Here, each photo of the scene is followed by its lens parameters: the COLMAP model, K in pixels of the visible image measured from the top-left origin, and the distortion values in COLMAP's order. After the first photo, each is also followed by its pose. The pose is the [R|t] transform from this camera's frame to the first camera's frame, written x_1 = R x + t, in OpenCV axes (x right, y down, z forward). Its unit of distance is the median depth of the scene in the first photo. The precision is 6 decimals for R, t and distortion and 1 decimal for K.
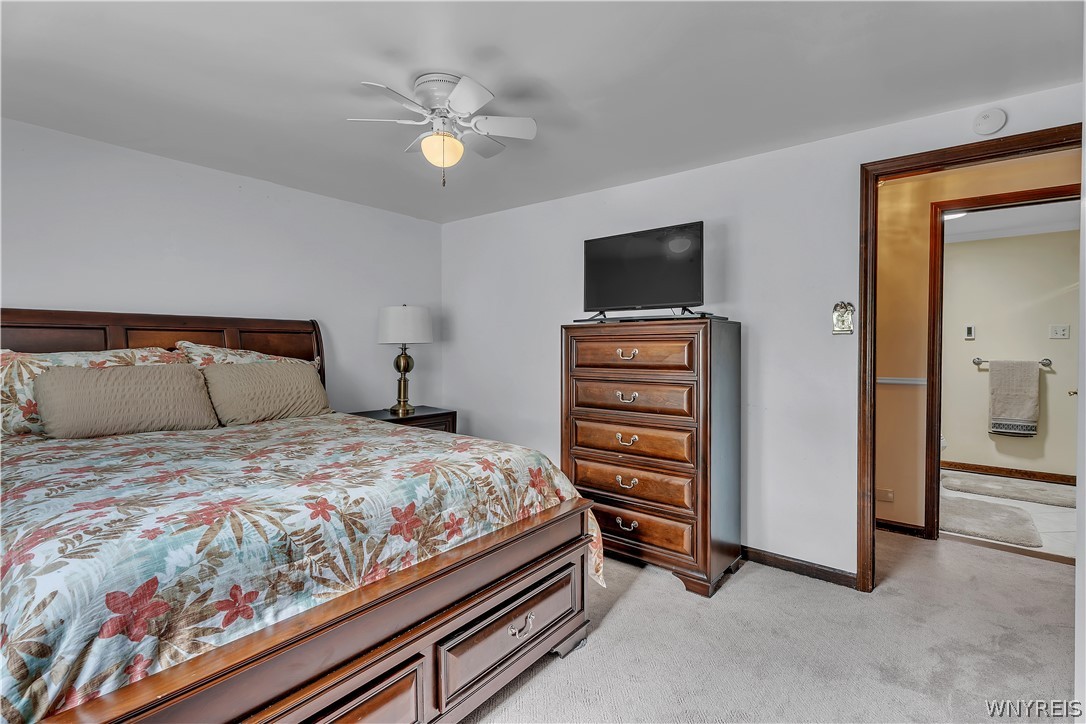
lens RADIAL K [[508.1, 0, 552.2], [0, 508.1, 341.1], [0, 0, 1]] dist [0.088112, -0.000308]
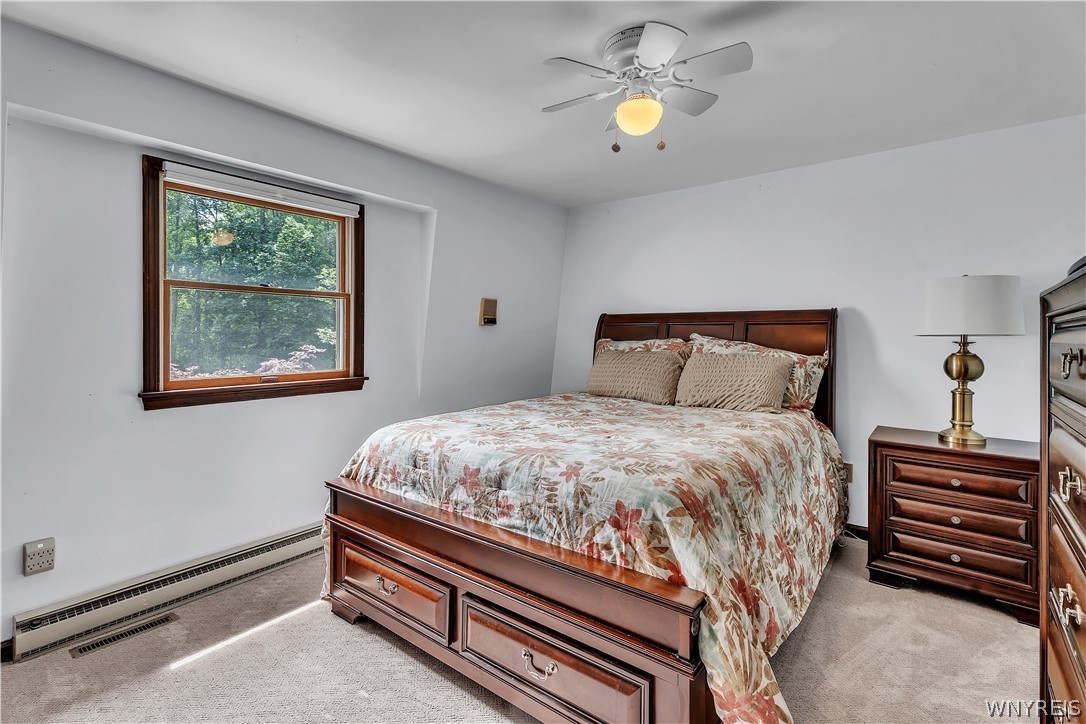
lens RADIAL K [[508.1, 0, 552.2], [0, 508.1, 341.1], [0, 0, 1]] dist [0.088112, -0.000308]
pose [[0.008650, 0.007861, -0.999932, 0.782836], [0.003147, 0.999964, 0.007889, 0.010591], [0.999958, -0.003215, 0.008625, 1.001979]]
